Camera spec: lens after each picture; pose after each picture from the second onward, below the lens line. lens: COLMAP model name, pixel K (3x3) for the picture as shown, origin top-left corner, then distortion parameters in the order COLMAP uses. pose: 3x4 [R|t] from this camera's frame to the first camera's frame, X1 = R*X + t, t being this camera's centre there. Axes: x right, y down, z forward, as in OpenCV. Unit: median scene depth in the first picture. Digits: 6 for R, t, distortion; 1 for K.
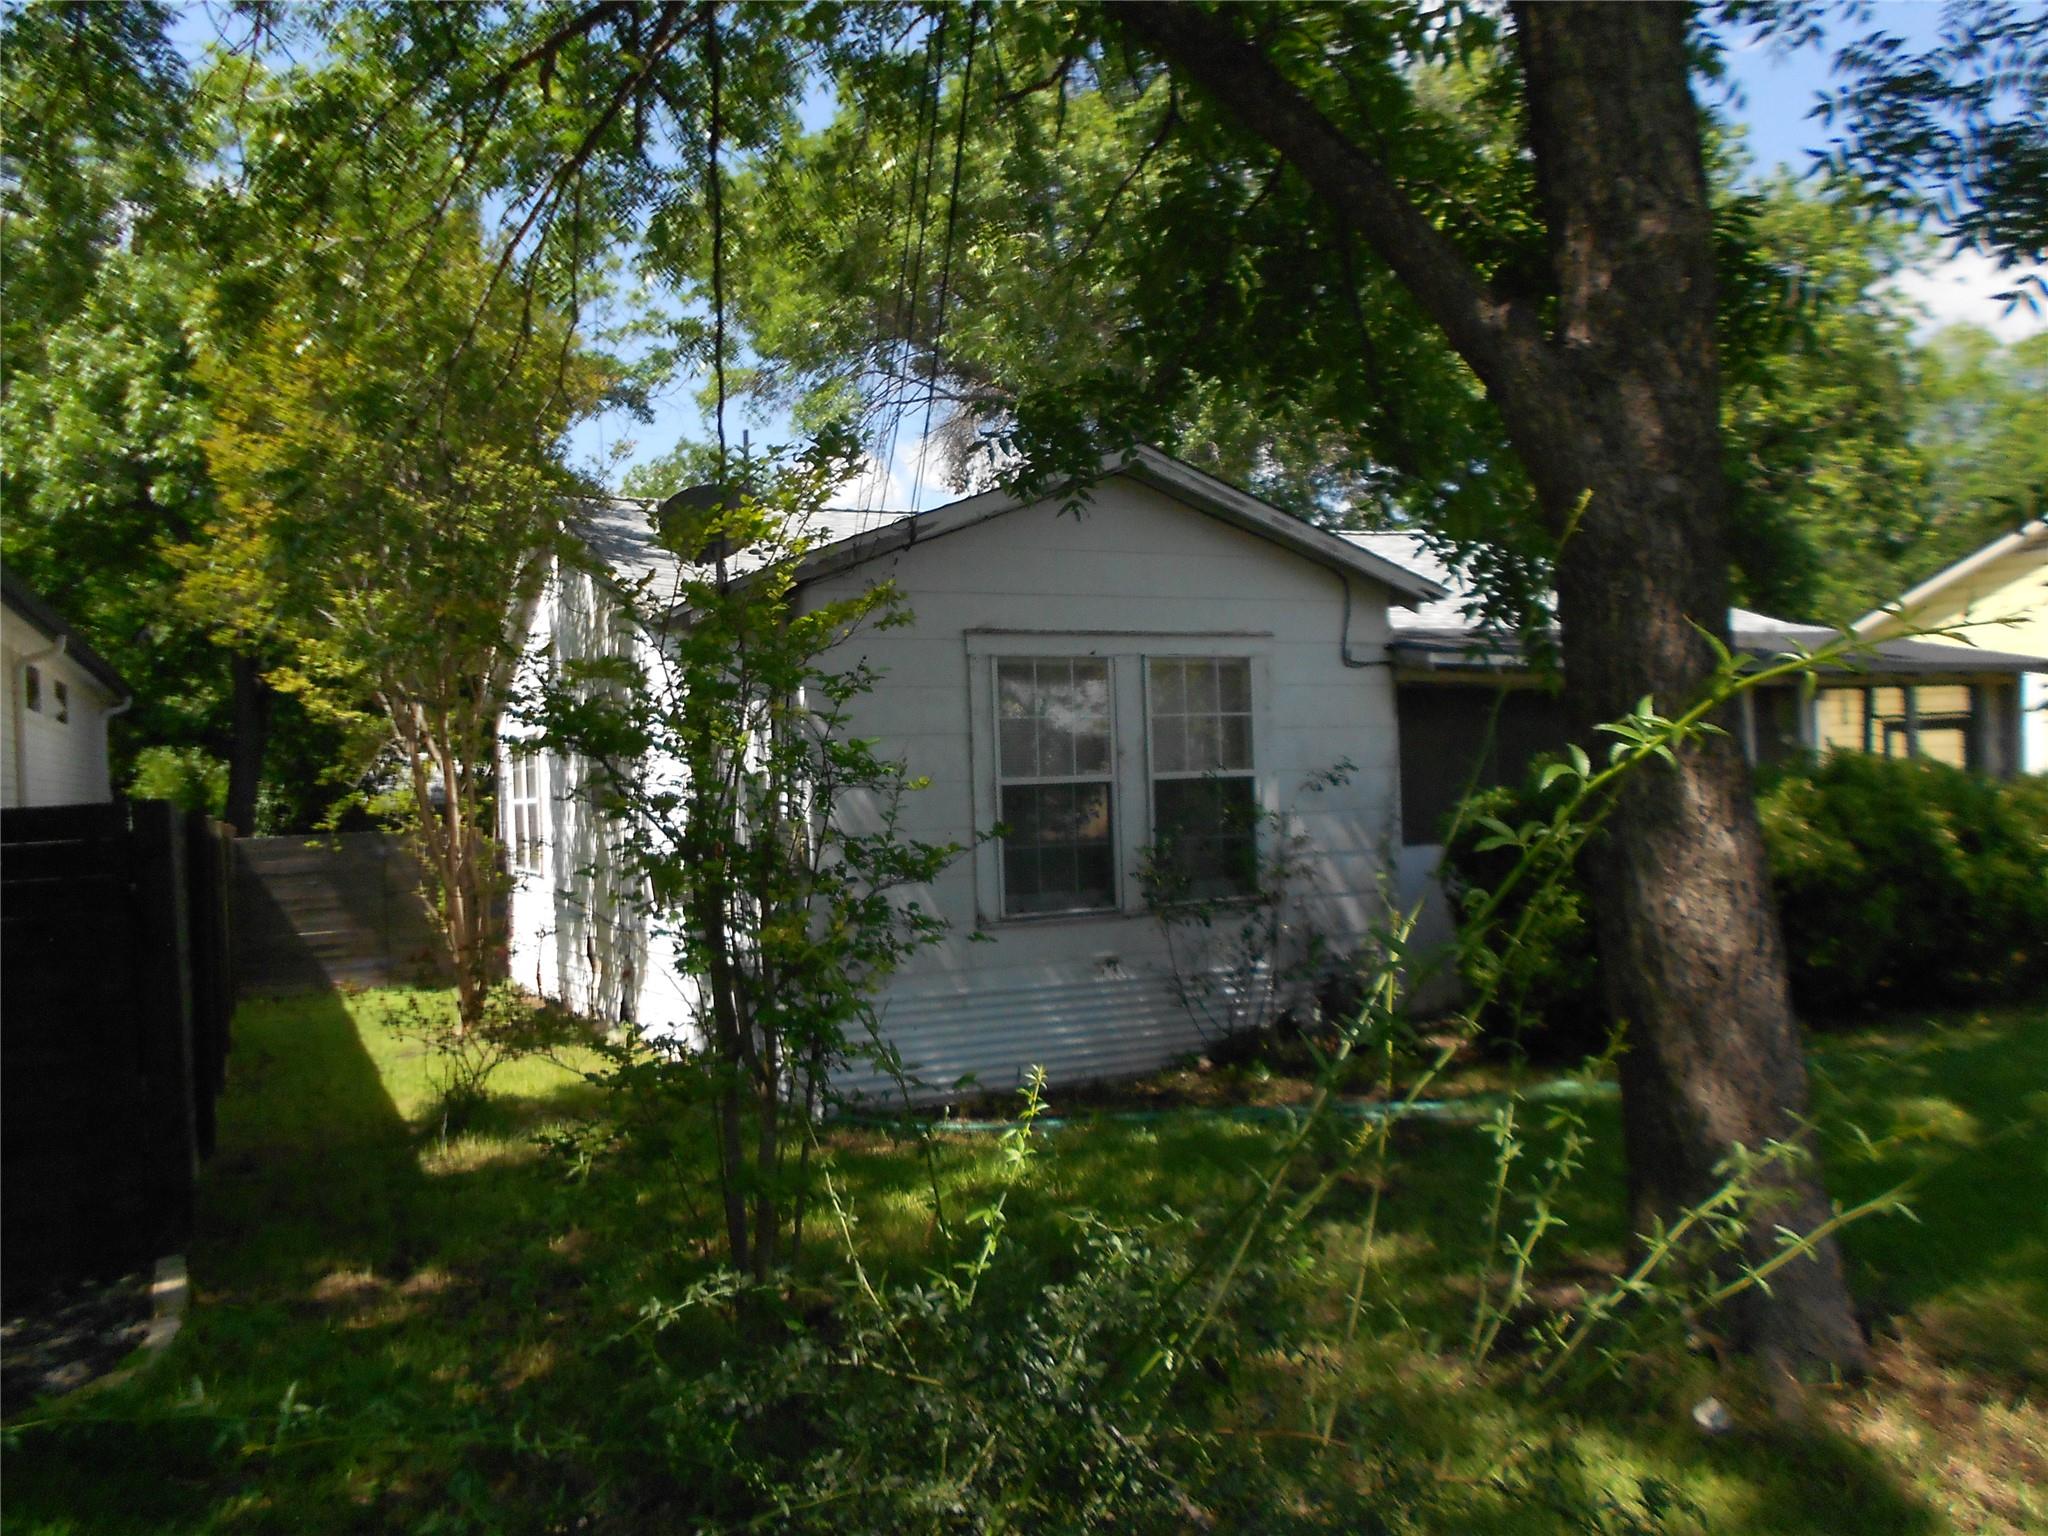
lens RADIAL K [[1596.9, 0, 1018.2], [0, 1596.9, 773.9], [0, 0, 1]] dist [0.005281, 0.008565]
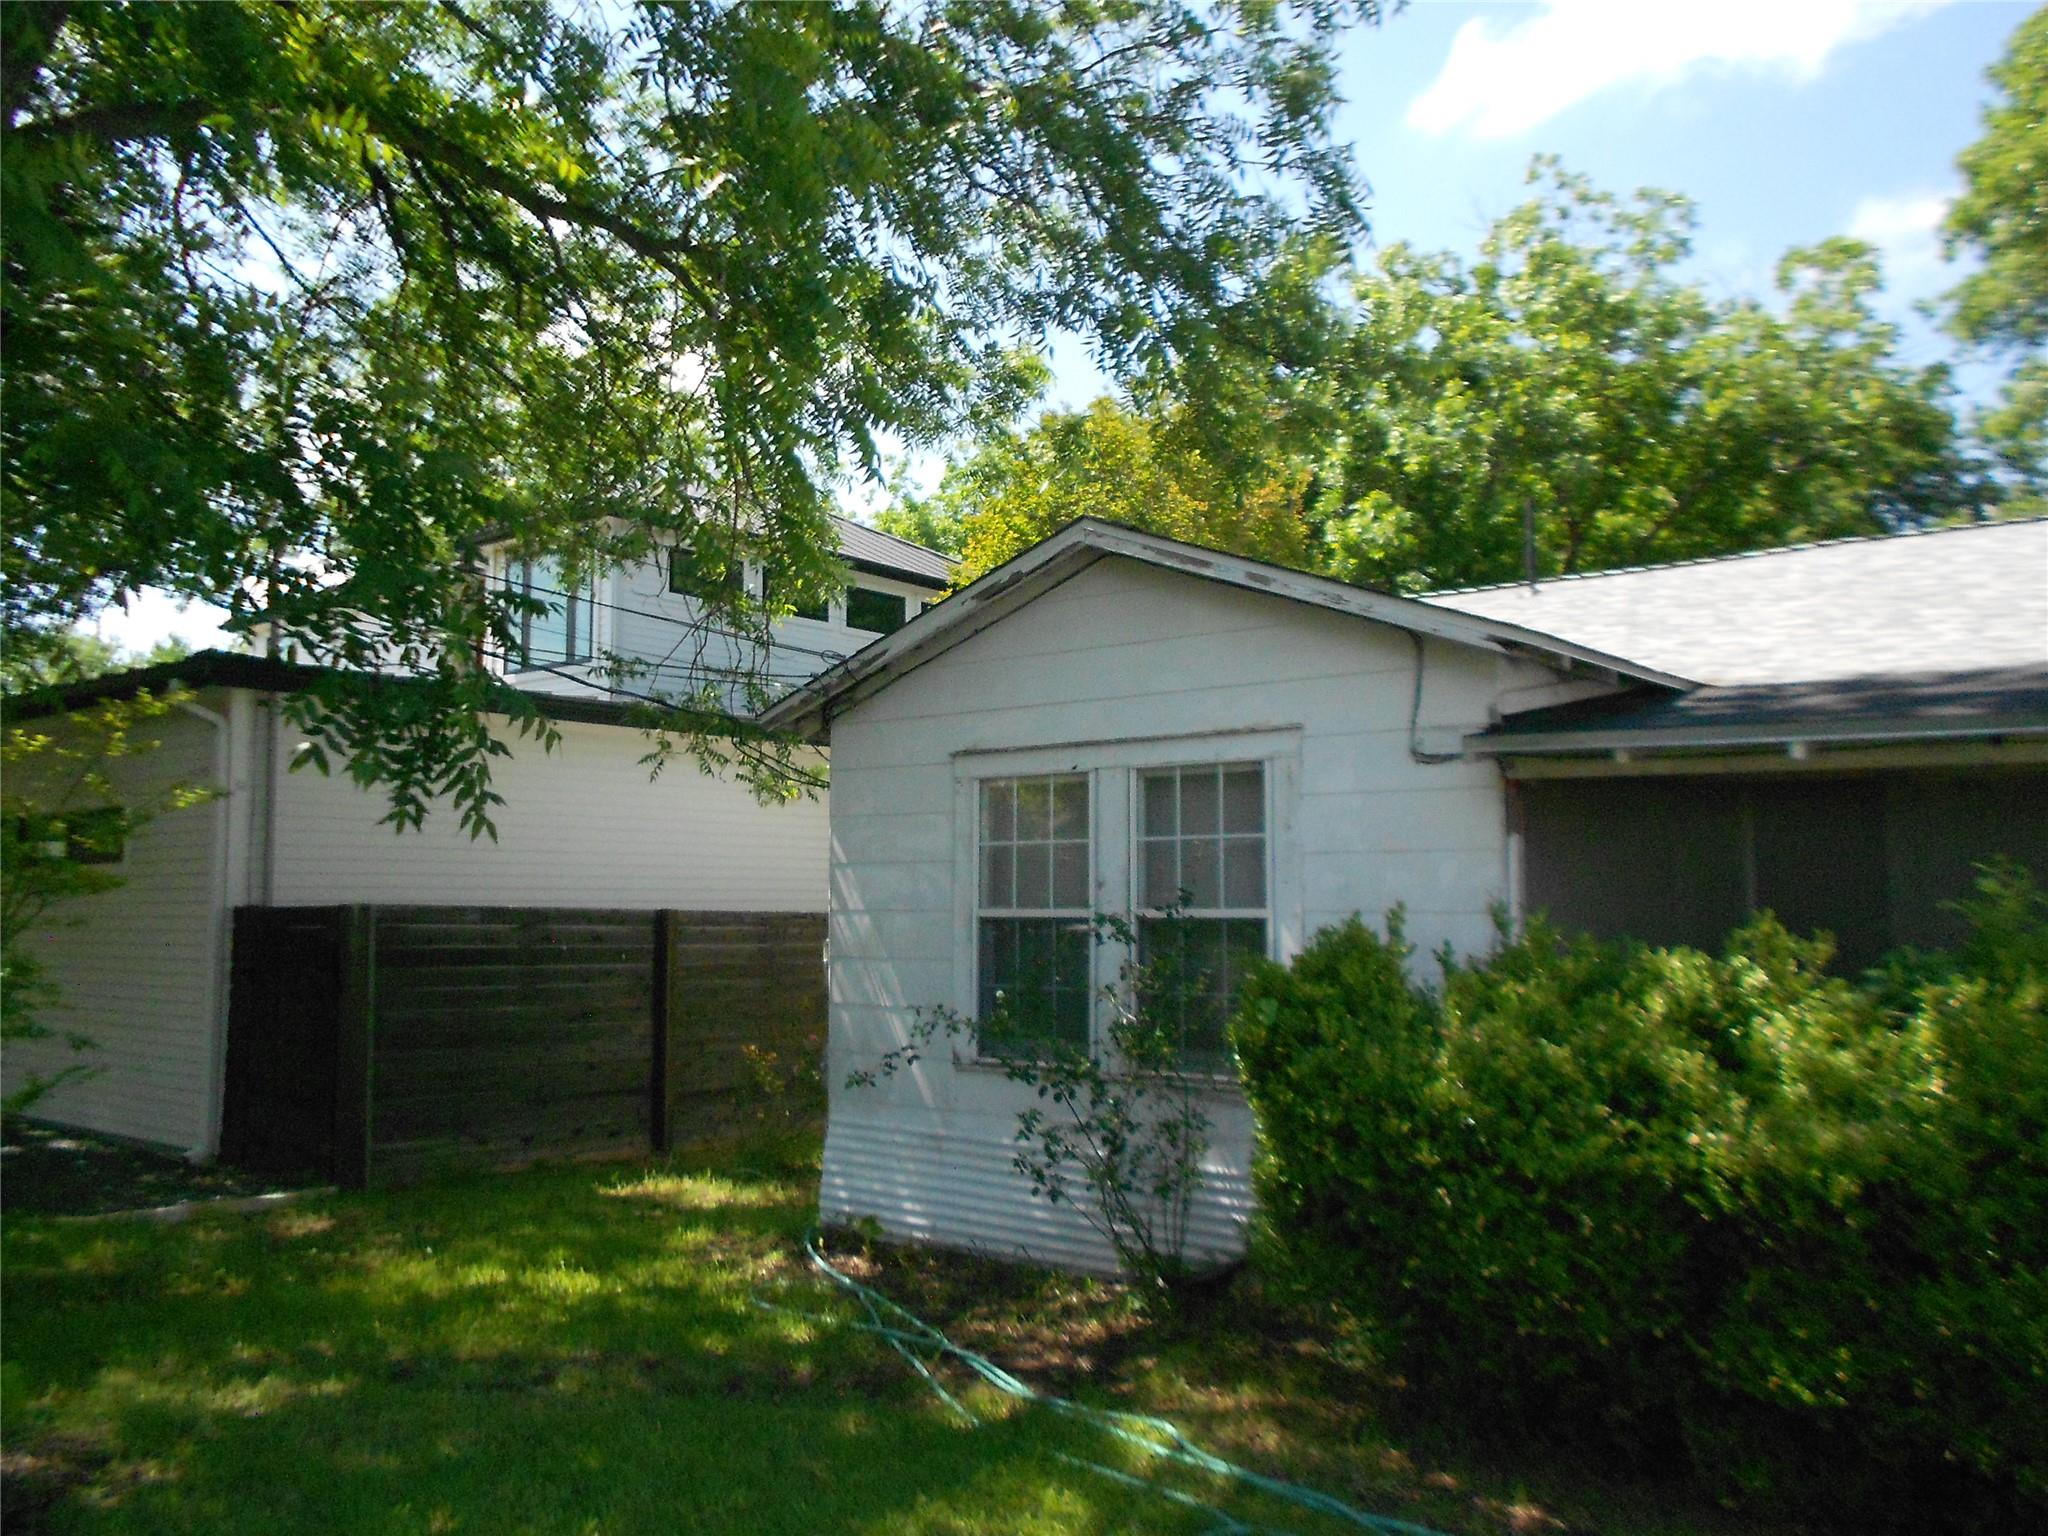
lens RADIAL K [[1596.9, 0, 1016.8], [0, 1596.9, 761.1], [0, 0, 1]] dist [0.005281, 0.008565]
pose [[0.445092, -0.037929, -0.894681, 0.769410], [0.004138, 0.999179, -0.040301, -0.042714], [0.895475, 0.014236, 0.444884, 0.561769]]
